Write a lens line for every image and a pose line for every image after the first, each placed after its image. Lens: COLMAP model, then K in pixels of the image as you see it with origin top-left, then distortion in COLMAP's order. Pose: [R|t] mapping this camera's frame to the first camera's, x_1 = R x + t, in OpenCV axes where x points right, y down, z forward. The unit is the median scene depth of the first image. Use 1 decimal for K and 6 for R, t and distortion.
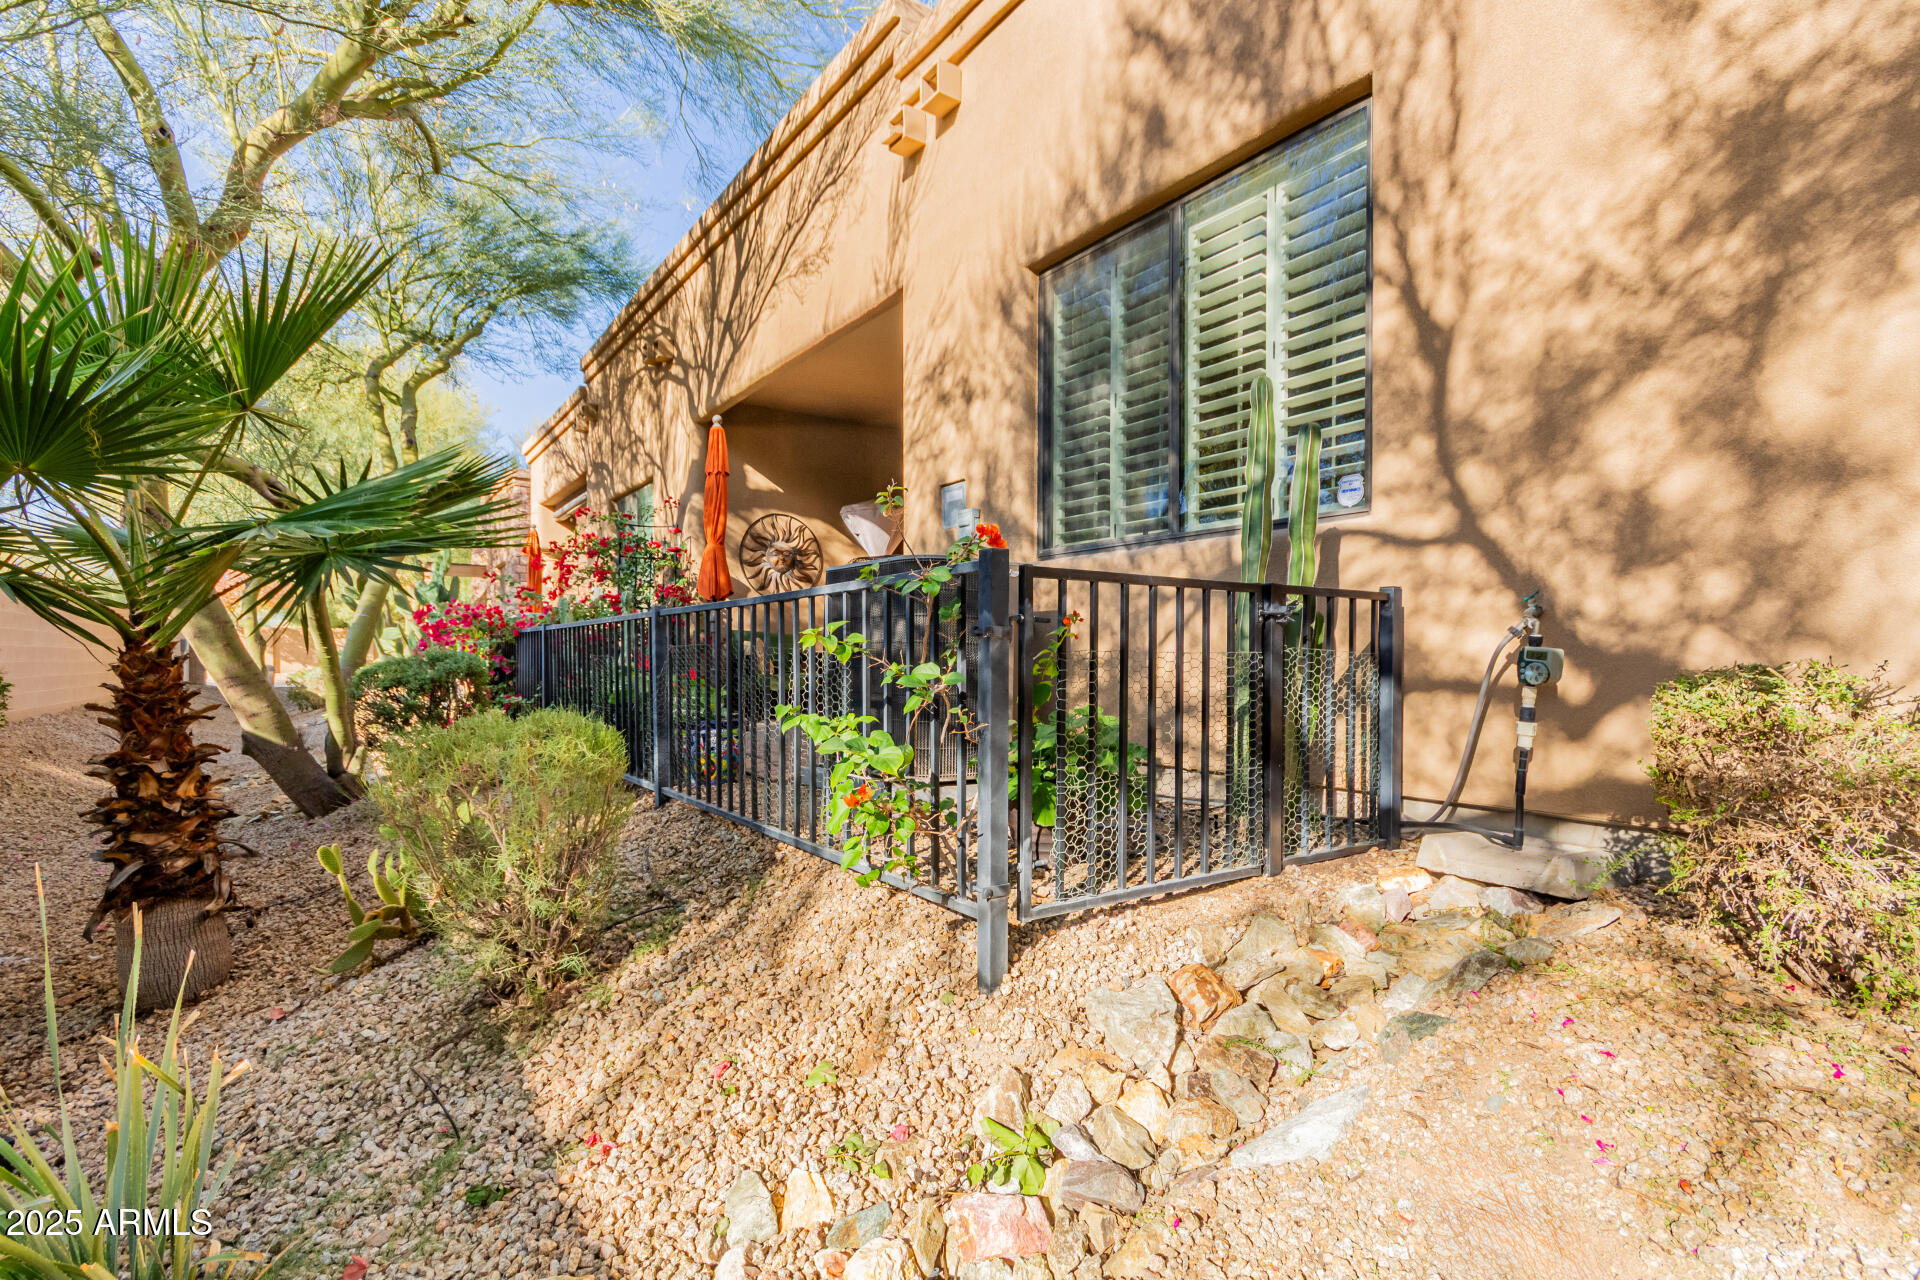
lens RADIAL K [[880.0, 0, 972.2], [0, 880.0, 656.8], [0, 0, 1]] dist [0.002475, 0.000117]
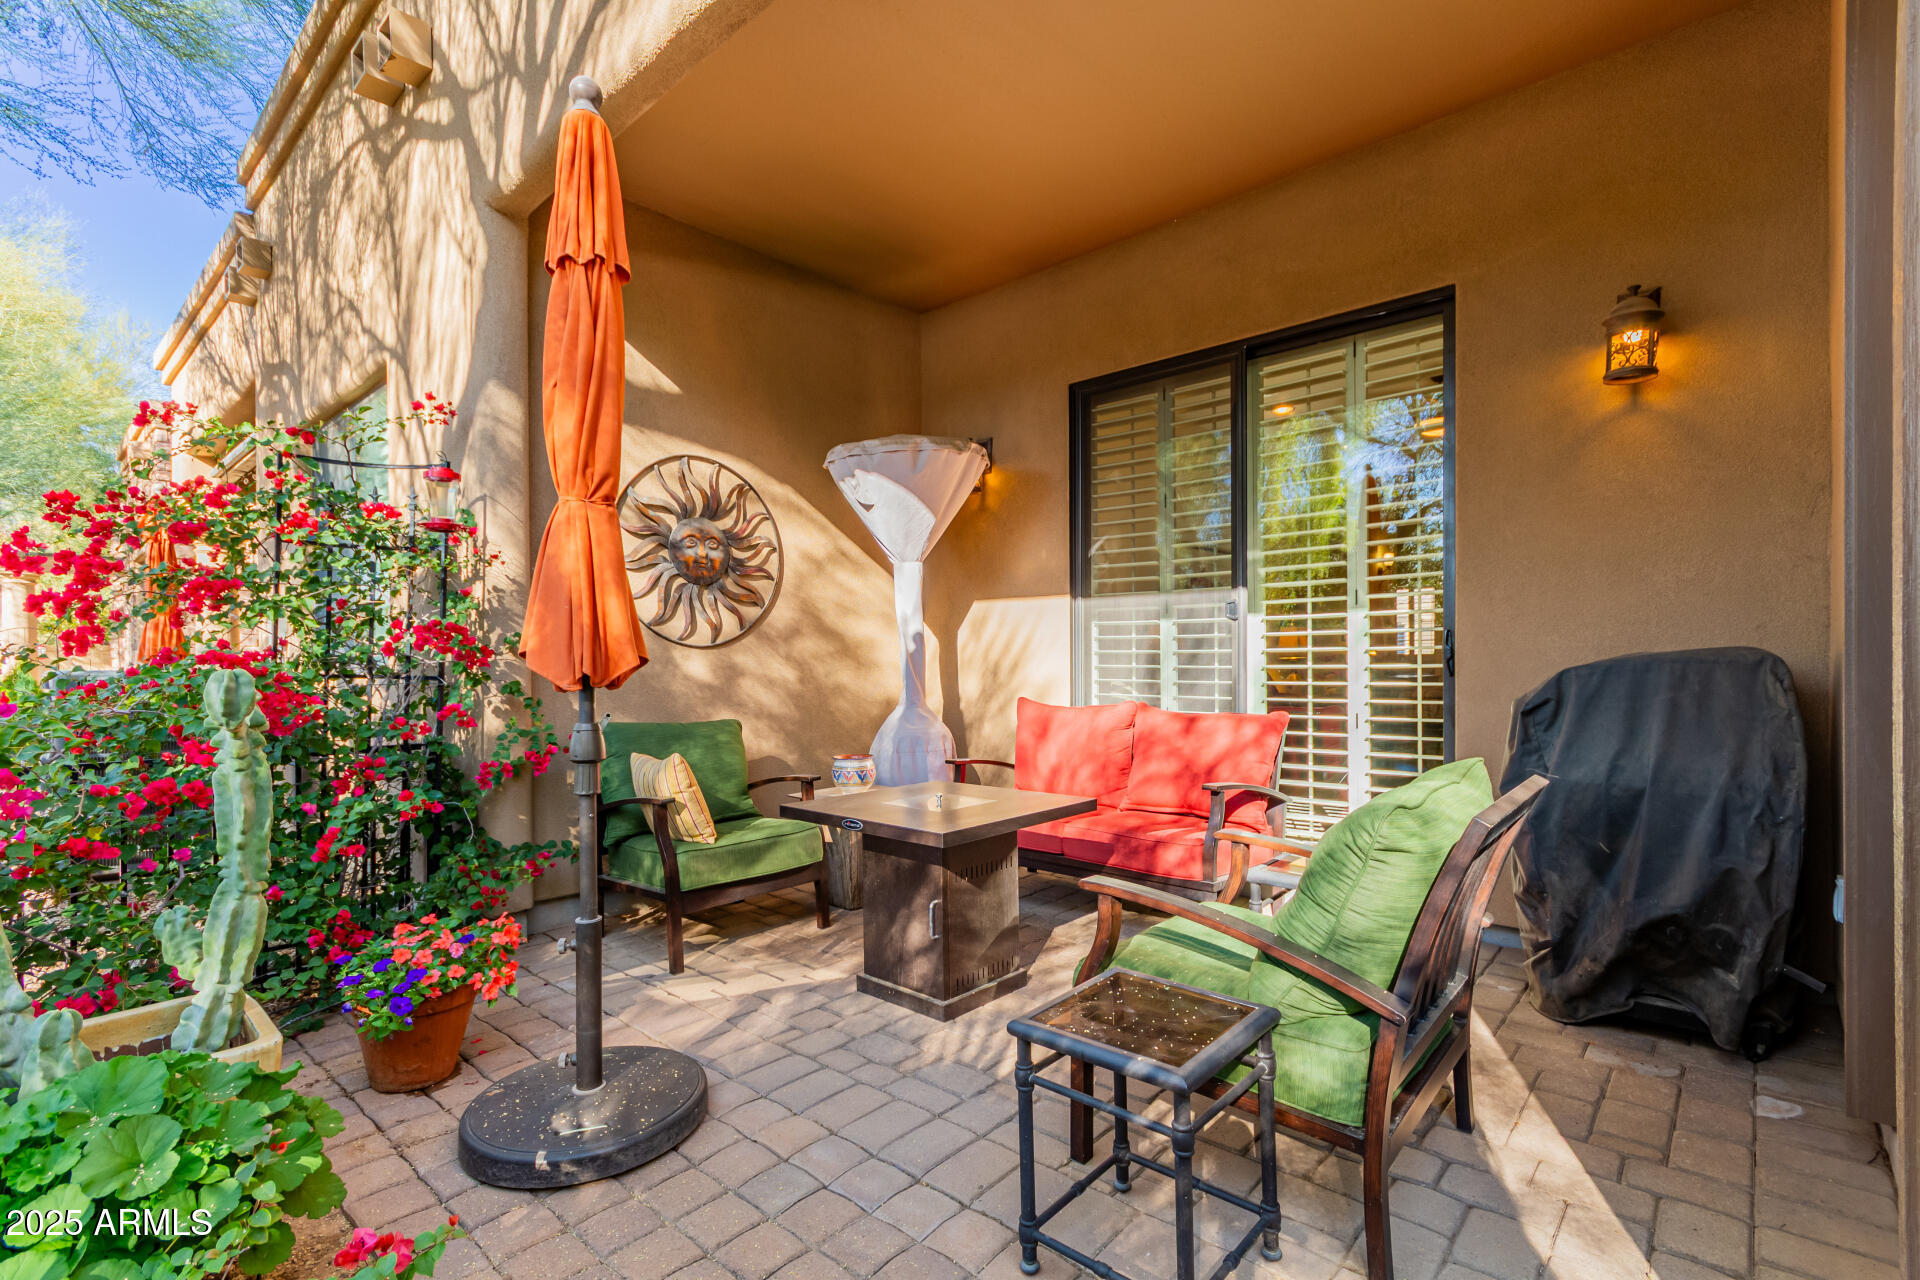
lens RADIAL K [[890.4, 0, 960.0], [0, 890.4, 640.0], [0, 0, 1]] dist [0.000599, -0.000413]
pose [[0.977157, 0.007586, 0.212385, -0.157112], [-0.004600, 0.999884, -0.014549, -0.056199], [-0.212470, 0.013240, 0.977078, 0.467666]]
